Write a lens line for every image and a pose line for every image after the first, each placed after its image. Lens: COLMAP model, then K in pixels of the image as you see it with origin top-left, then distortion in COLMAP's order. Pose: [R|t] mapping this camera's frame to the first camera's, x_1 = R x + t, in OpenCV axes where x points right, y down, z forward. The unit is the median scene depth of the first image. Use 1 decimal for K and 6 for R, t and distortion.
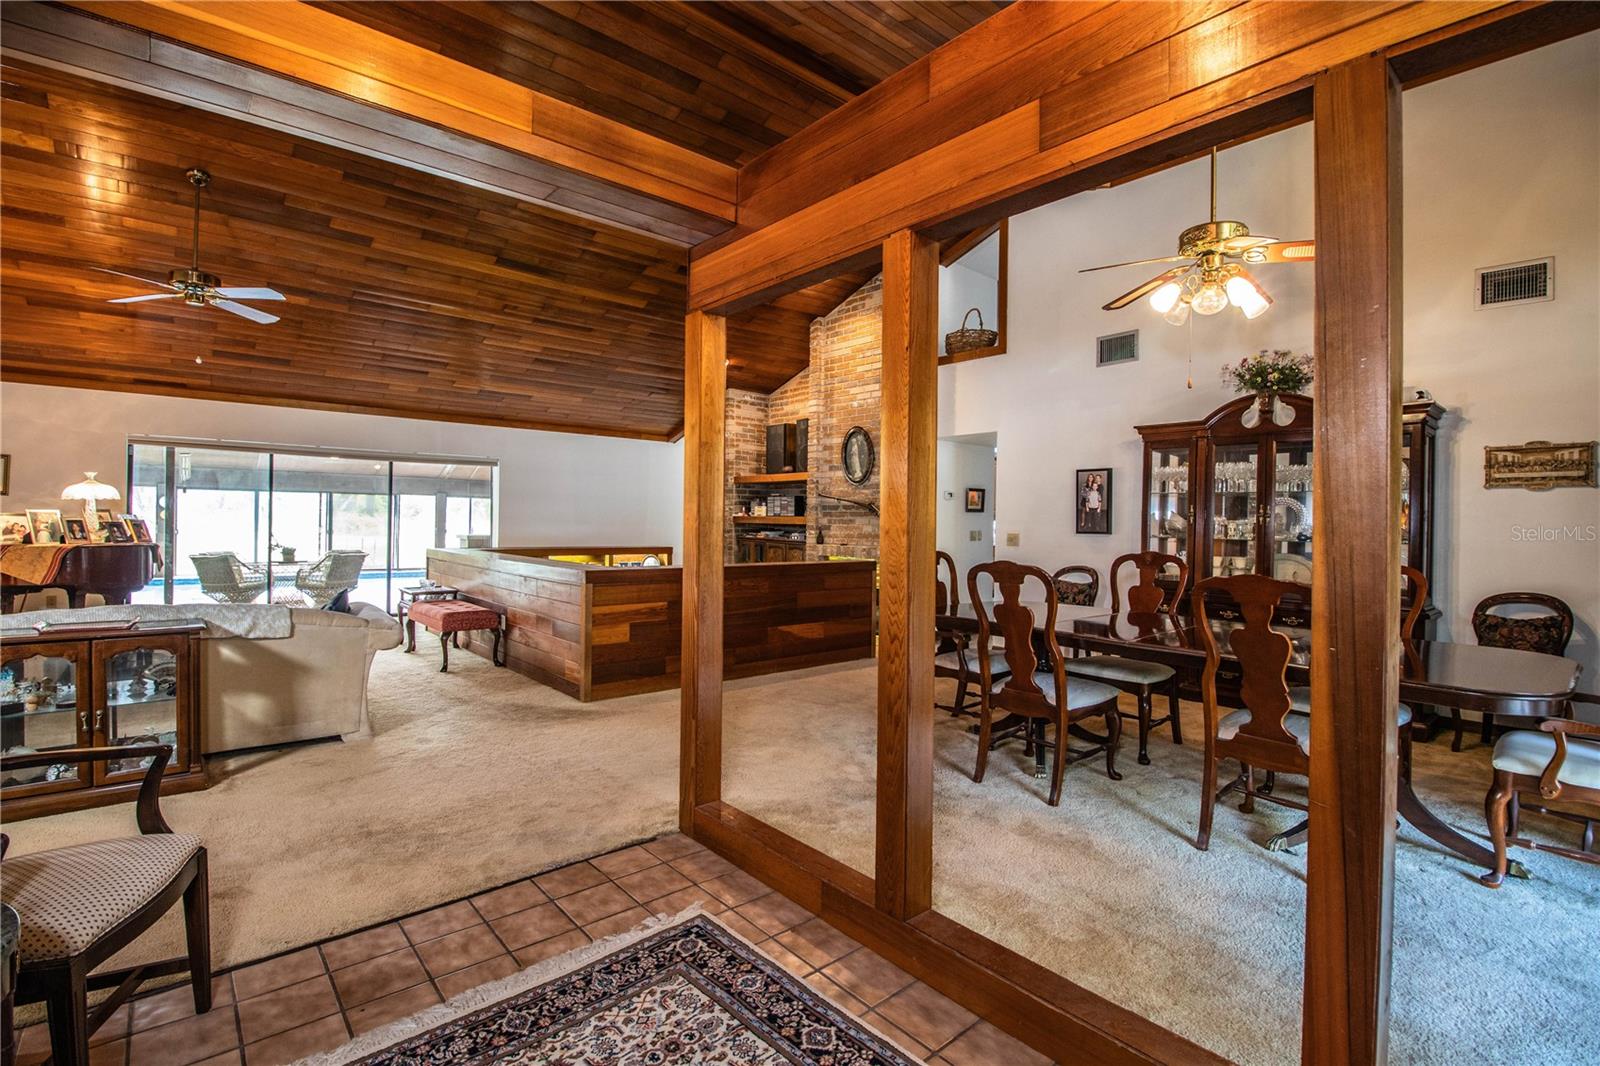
lens RADIAL K [[723.0, 0, 800.7], [0, 723.0, 522.0], [0, 0, 1]] dist [-0.009021, -0.005470]
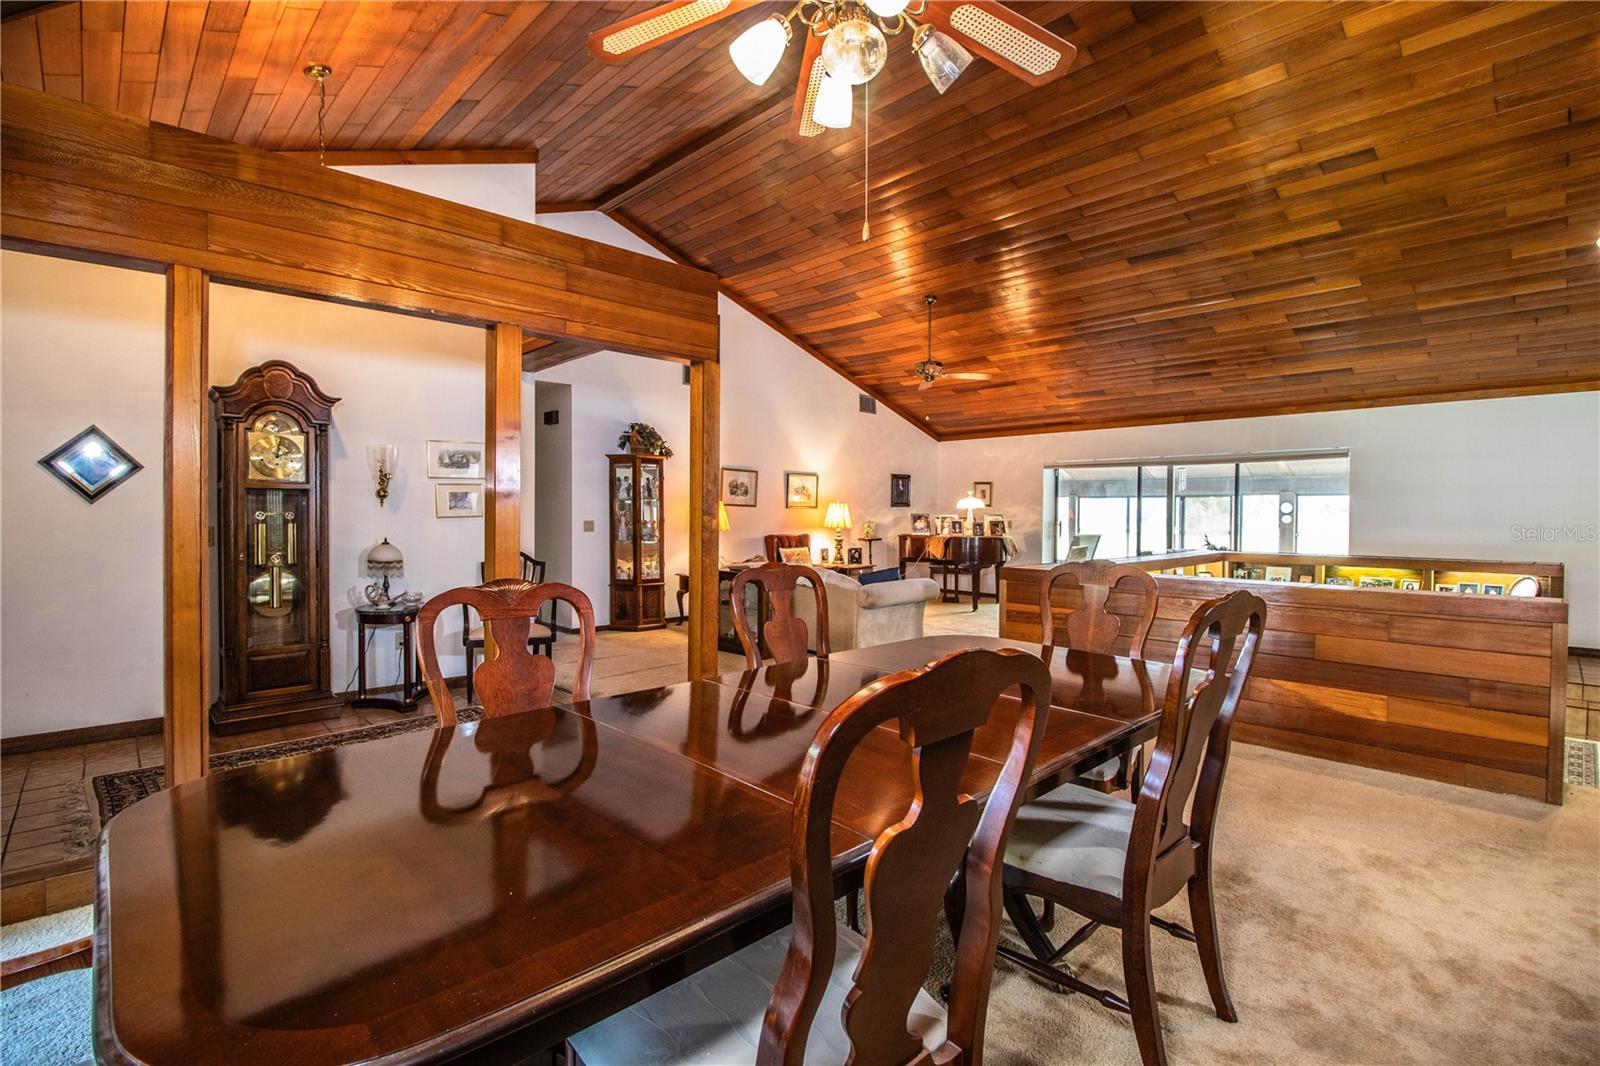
lens RADIAL K [[723.0, 0, 800.3], [0, 723.0, 525.9], [0, 0, 1]] dist [-0.009021, -0.005470]
pose [[0.041561, 0.002550, -0.999133, 0.392517], [-0.008224, 0.999964, 0.002210, 0.004644], [0.999102, 0.008125, 0.041581, 0.352423]]
